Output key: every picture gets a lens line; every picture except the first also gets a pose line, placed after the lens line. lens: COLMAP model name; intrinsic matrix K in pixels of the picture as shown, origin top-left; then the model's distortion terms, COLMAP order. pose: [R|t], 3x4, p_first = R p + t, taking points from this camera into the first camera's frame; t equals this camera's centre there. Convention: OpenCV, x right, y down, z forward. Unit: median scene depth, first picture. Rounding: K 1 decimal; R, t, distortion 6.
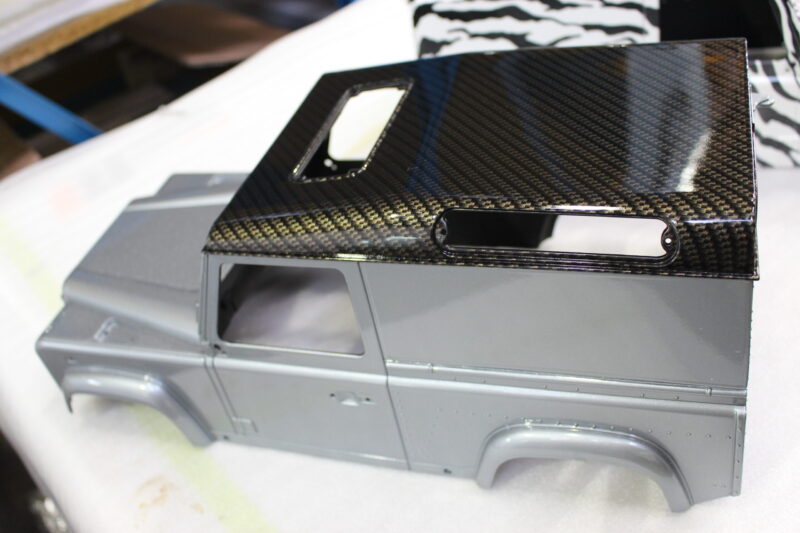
lens RADIAL K [[798.7, 0, 400.0], [0, 798.7, 266.5], [0, 0, 1]] dist [-0.126287, 0.114988]
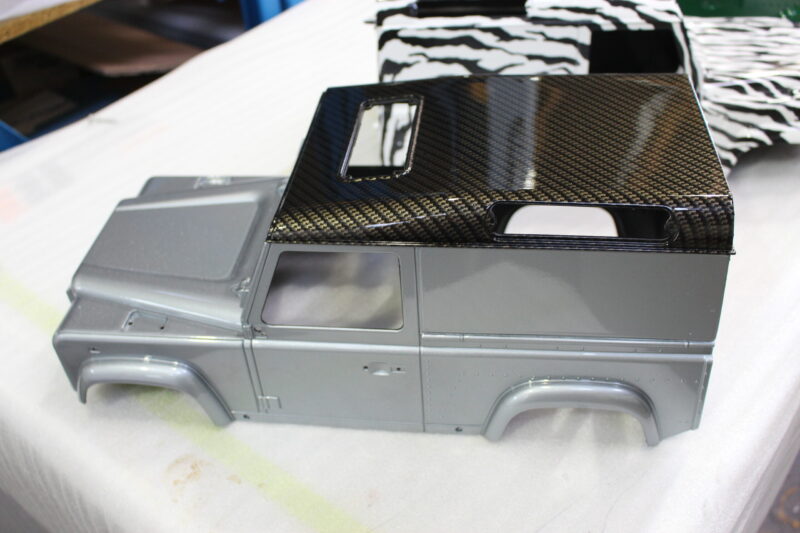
lens RADIAL K [[798.7, 0, 400.0], [0, 798.7, 266.5], [0, 0, 1]] dist [-0.126287, 0.114988]
pose [[0.973621, -0.011211, 0.227898, -0.265918], [0.016366, 0.999651, -0.020743, 0.036511], [-0.227586, 0.023925, 0.973464, -0.120472]]
